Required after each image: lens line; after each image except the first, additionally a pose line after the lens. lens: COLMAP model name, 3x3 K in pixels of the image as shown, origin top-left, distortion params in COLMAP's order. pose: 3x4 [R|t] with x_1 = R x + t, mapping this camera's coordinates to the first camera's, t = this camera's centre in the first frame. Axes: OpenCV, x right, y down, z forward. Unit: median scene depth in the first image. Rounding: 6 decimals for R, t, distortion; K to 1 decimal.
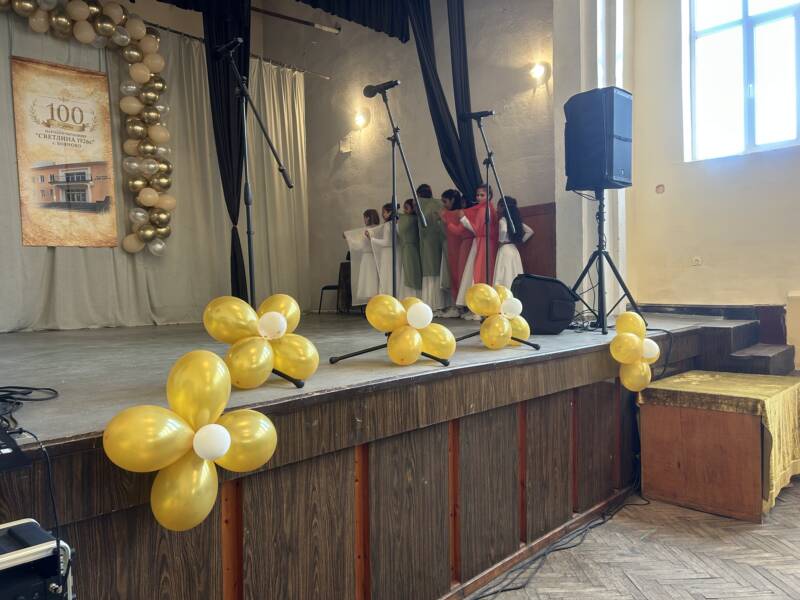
lens RADIAL K [[603.0, 0, 393.8], [0, 603.0, 302.0], [0, 0, 1]] dist [0.053309, -0.060118]
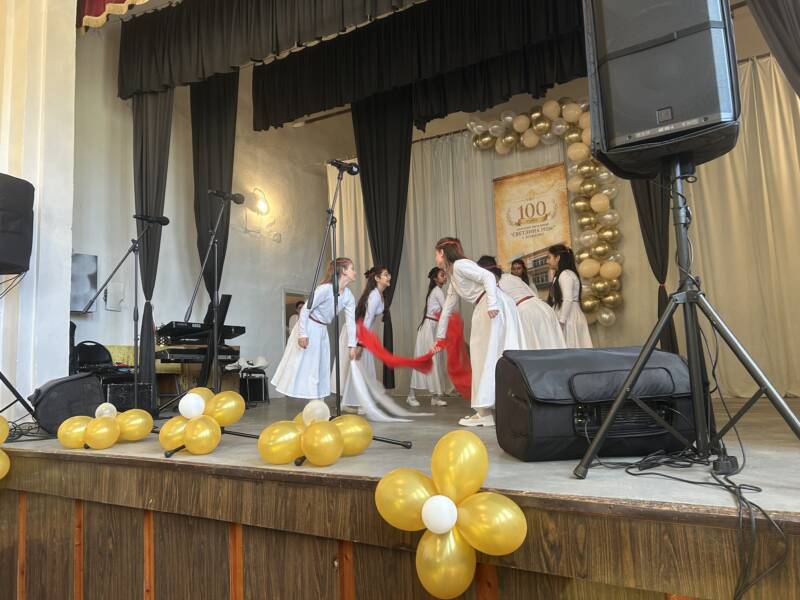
lens RADIAL K [[603.0, 0, 393.8], [0, 603.0, 302.0], [0, 0, 1]] dist [0.053309, -0.060118]
pose [[0.216063, -0.090436, -0.972182, 0.835000], [0.001319, 0.995727, -0.092333, -0.042668], [0.976379, 0.018668, 0.215259, 0.797836]]
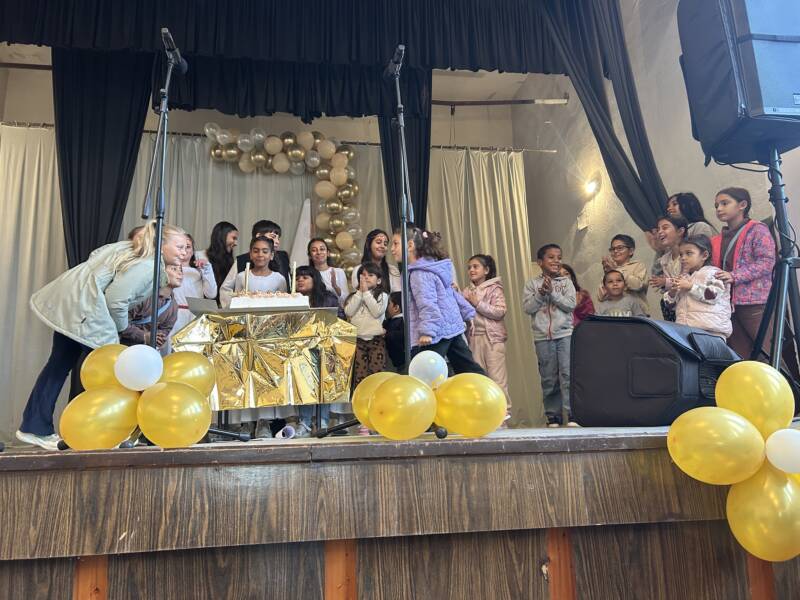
lens RADIAL K [[602.7, 0, 397.1], [0, 602.7, 305.7], [0, 0, 1]] dist [0.054387, -0.060731]
pose [[0.802418, -0.126083, -0.583290, 0.425176], [0.002436, 0.978110, -0.208075, 0.063130], [0.596757, 0.165543, 0.785161, 0.485253]]
